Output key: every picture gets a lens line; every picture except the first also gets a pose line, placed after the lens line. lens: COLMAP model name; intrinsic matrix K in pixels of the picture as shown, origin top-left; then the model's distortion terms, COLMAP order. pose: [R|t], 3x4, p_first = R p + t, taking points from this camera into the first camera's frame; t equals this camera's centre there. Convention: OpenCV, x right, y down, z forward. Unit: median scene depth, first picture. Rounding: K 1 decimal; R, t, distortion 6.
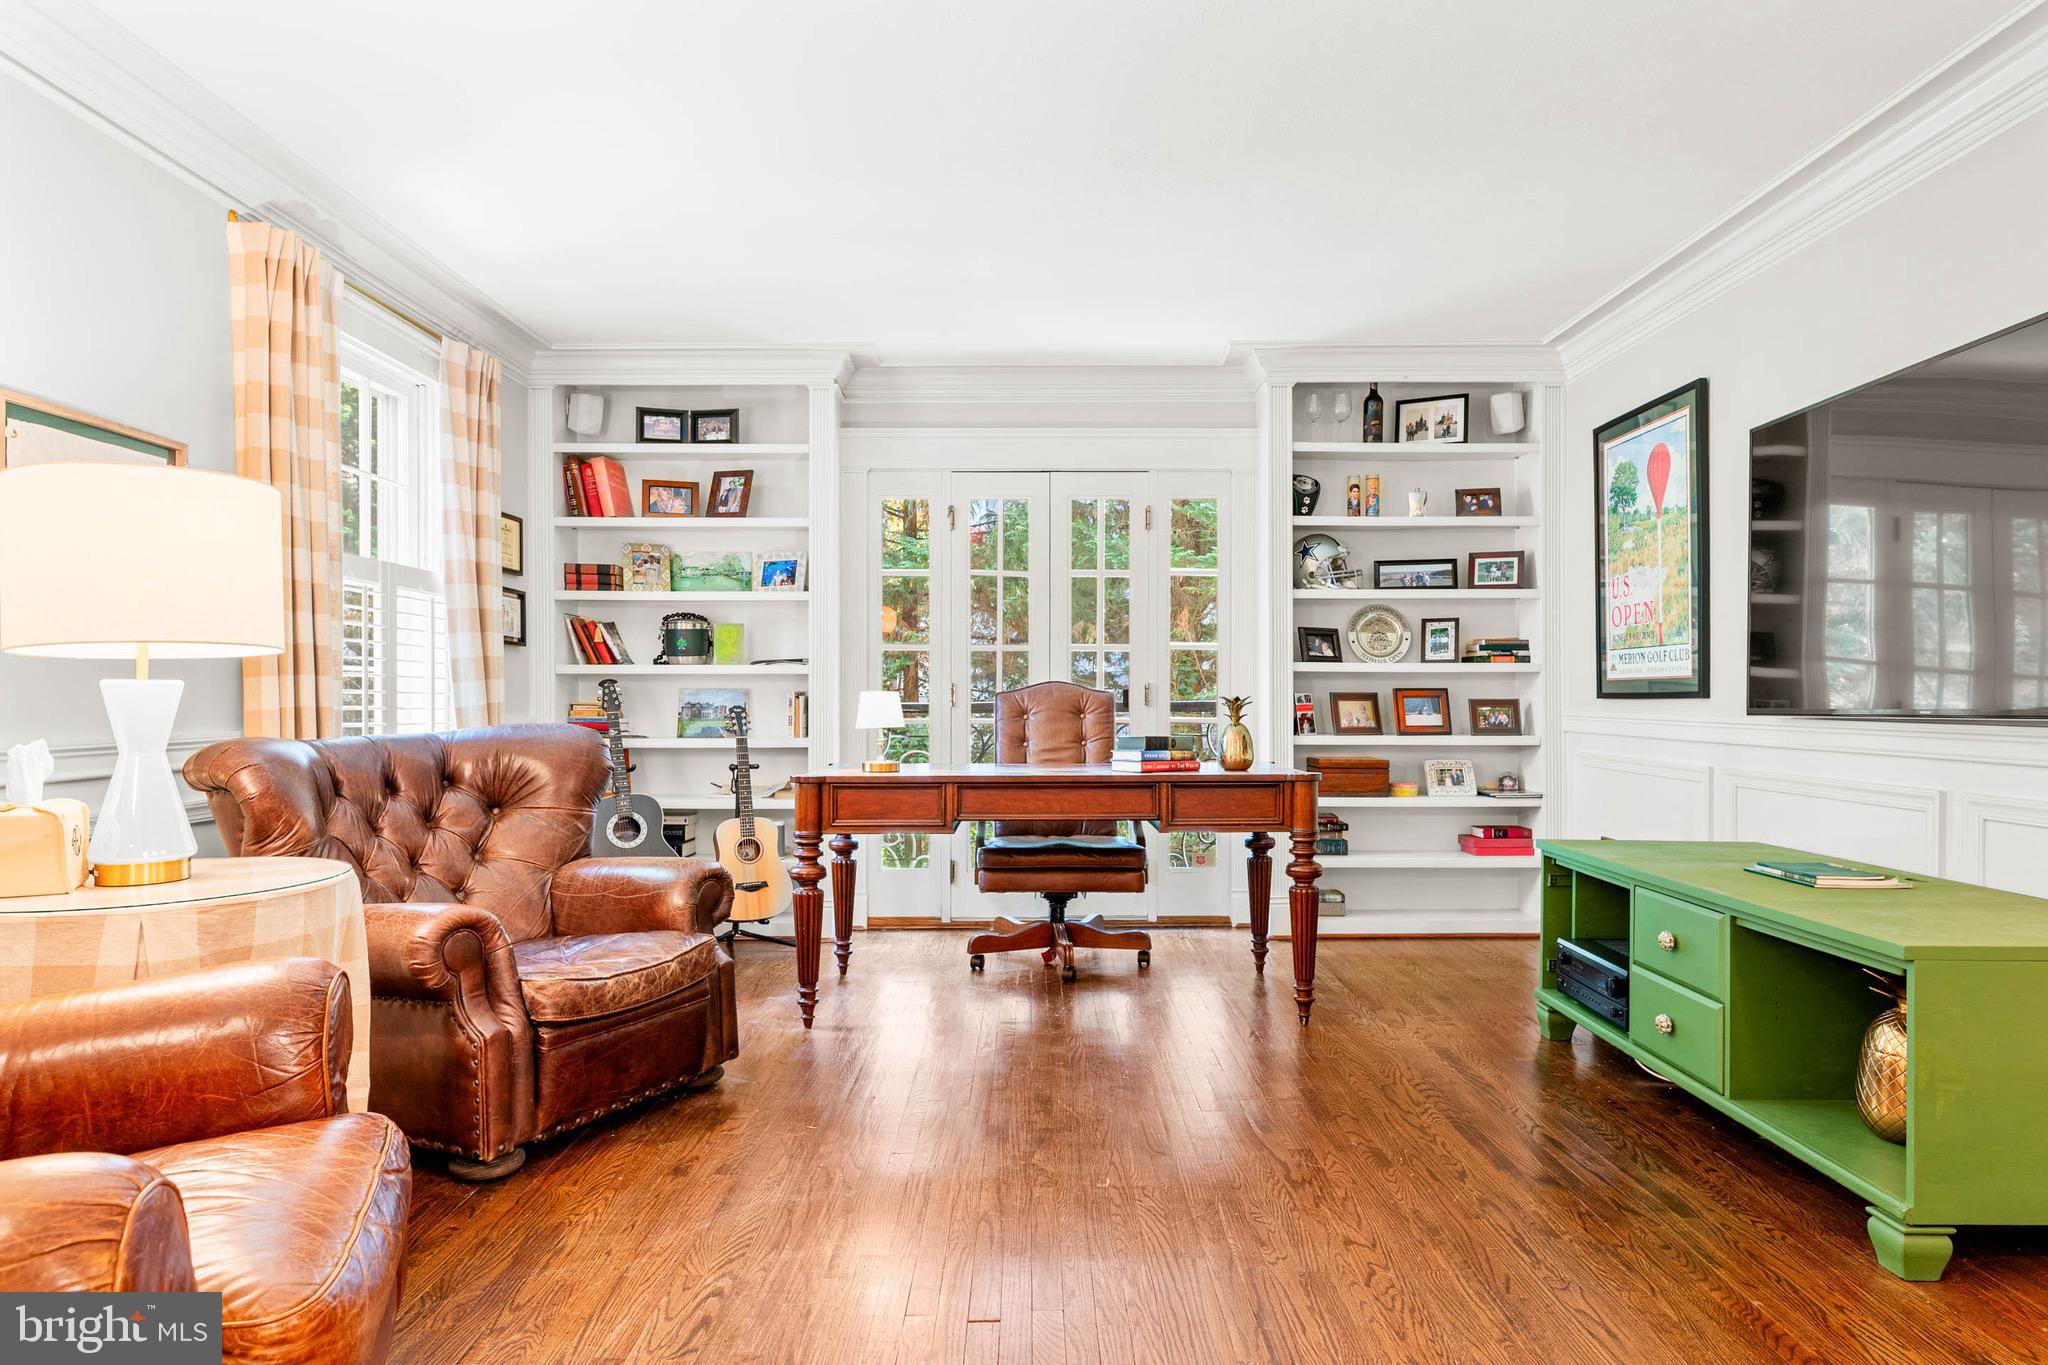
lens RADIAL K [[1176.8, 0, 1020.6], [0, 1176.8, 701.2], [0, 0, 1]] dist [0.003698, -0.004203]
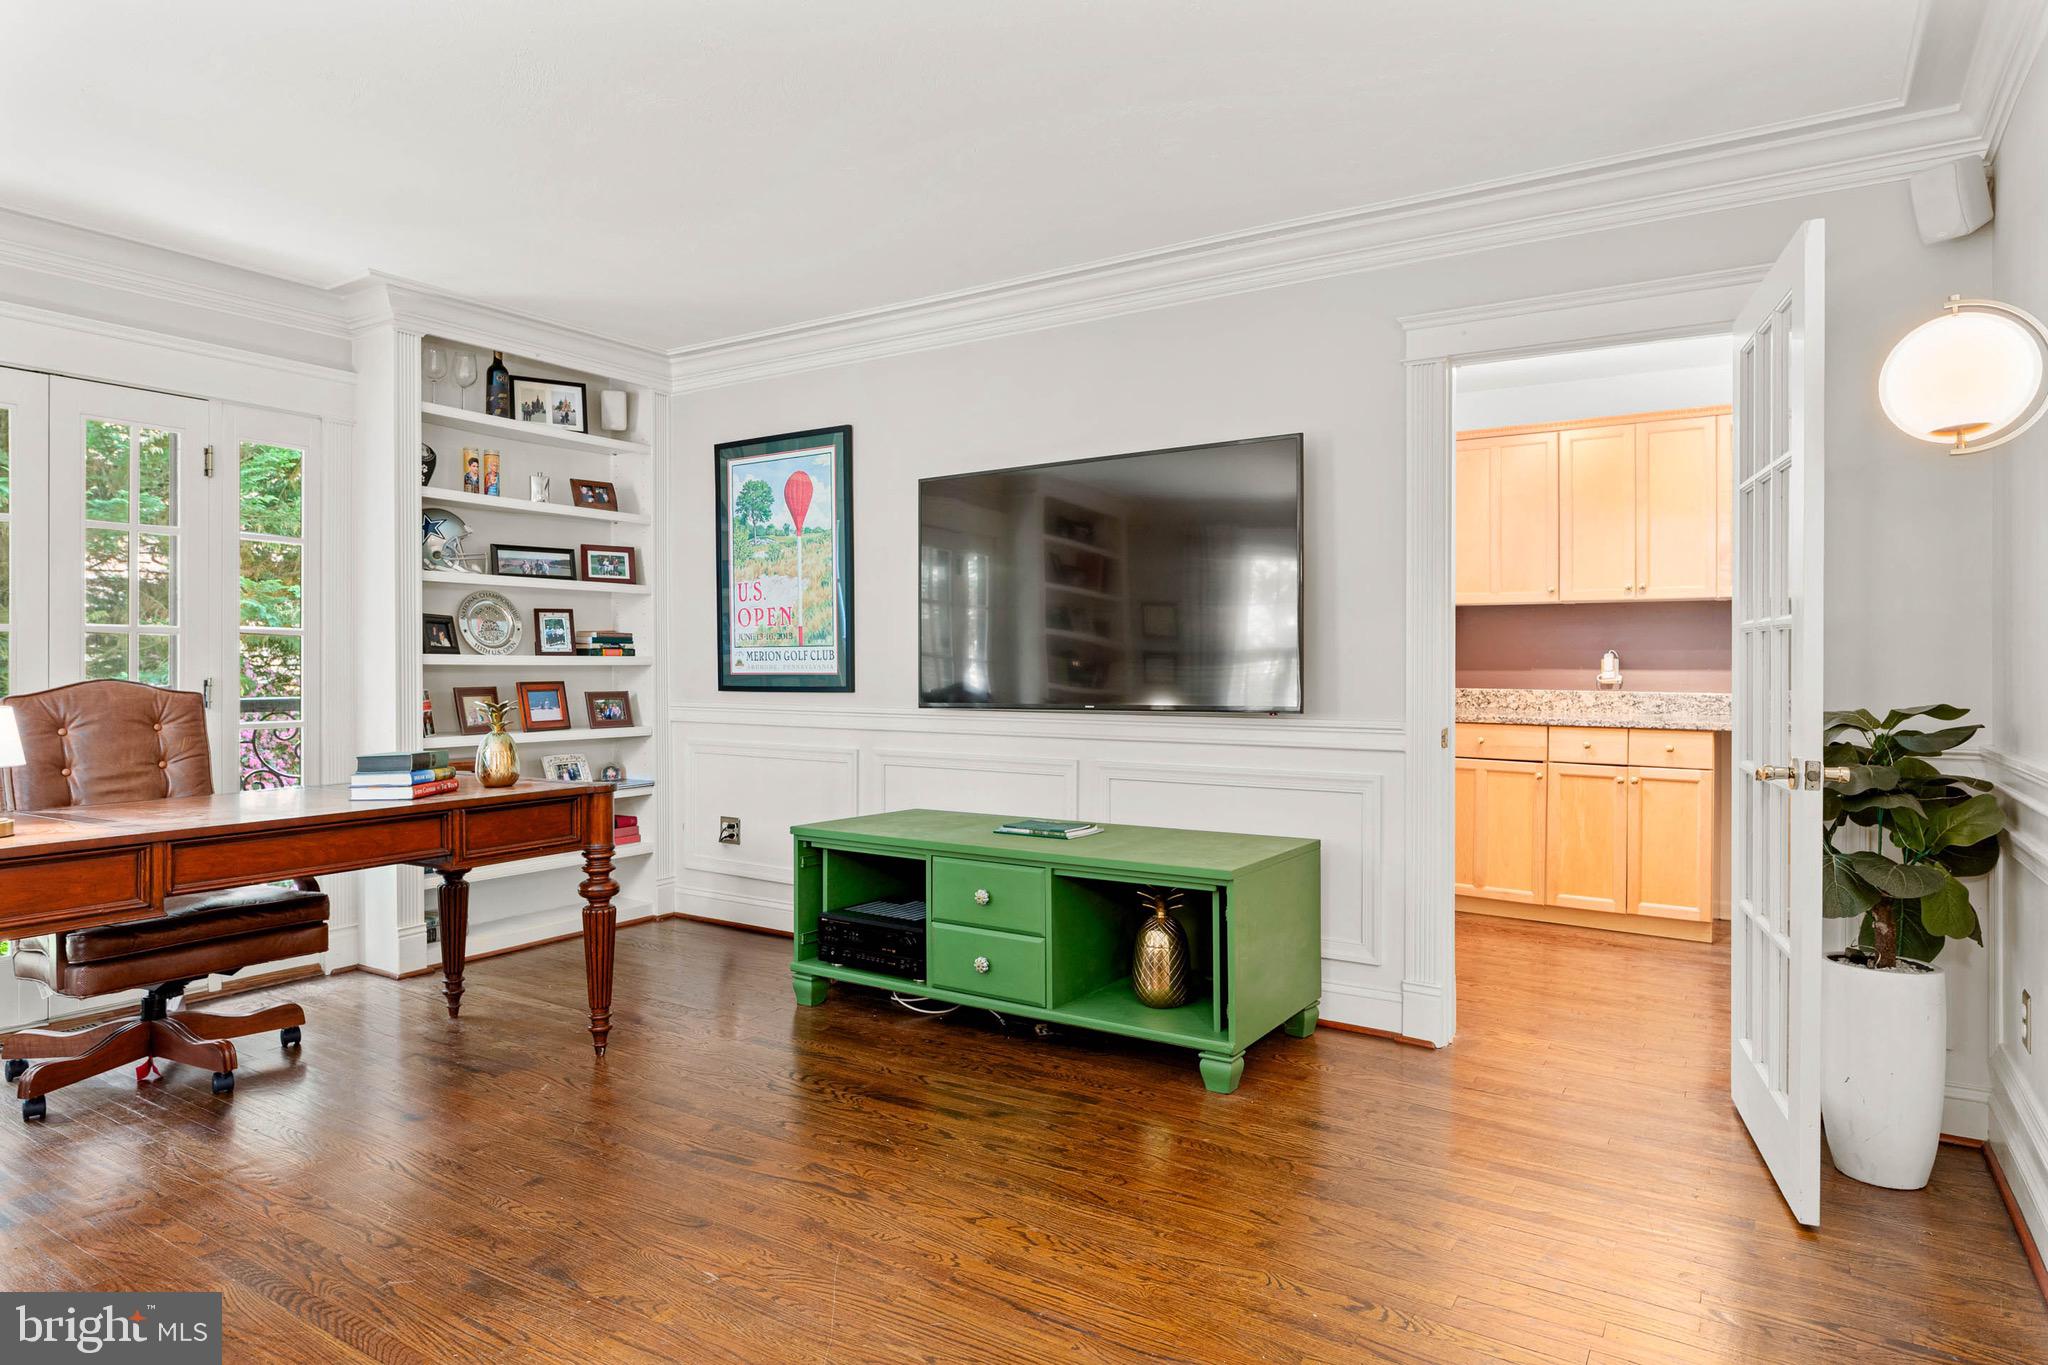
lens RADIAL K [[1176.8, 0, 1016.9], [0, 1176.8, 667.0], [0, 0, 1]] dist [0.003698, -0.004203]
pose [[0.552579, -0.001272, 0.833459, -0.251227], [0.004962, 0.999986, -0.001764, -0.019662], [-0.833446, 0.005110, 0.552578, 0.152994]]
